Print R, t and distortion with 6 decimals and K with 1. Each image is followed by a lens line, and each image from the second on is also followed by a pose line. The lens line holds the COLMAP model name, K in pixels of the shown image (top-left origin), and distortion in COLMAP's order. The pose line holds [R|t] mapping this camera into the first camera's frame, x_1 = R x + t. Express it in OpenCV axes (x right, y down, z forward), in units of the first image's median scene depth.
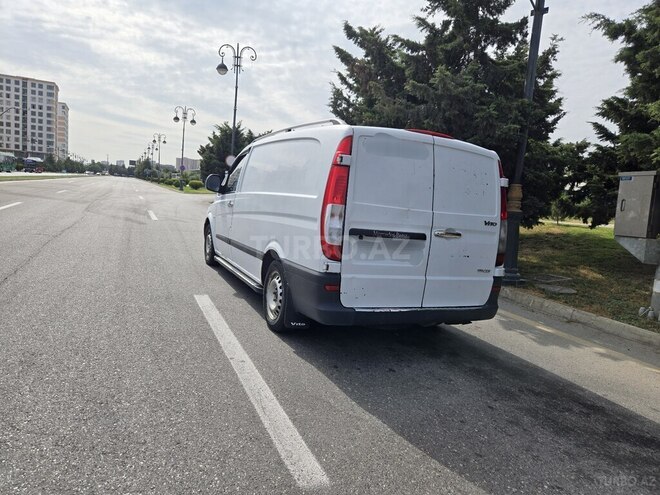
lens RADIAL K [[442.8, 0, 324.4], [0, 442.8, 250.2], [0, 0, 1]] dist [0.066993, -0.054637]
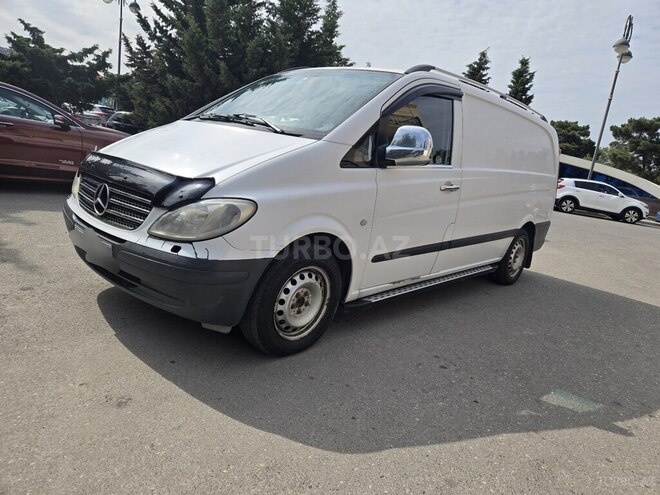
lens RADIAL K [[442.8, 0, 337.1], [0, 442.8, 244.8], [0, 0, 1]] dist [0.066993, -0.054637]
pose [[-0.365198, -0.341177, 0.866157, -0.991204], [-0.067081, 0.937648, 0.341053, -0.317123], [-0.928510, 0.066450, -0.365313, 1.930560]]
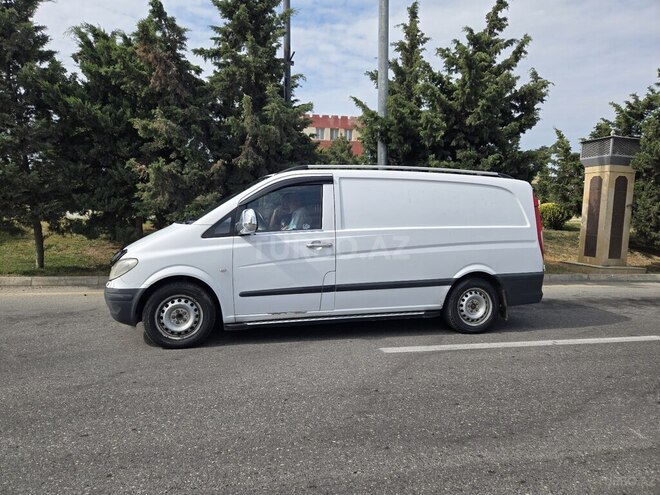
lens RADIAL K [[442.8, 0, 328.8], [0, 442.8, 243.3], [0, 0, 1]] dist [0.066993, -0.054637]
pose [[0.181238, -0.154921, 0.971160, -1.422391], [0.119501, 0.983666, 0.134614, -0.302877], [-0.976152, 0.091658, 0.196791, 1.161625]]
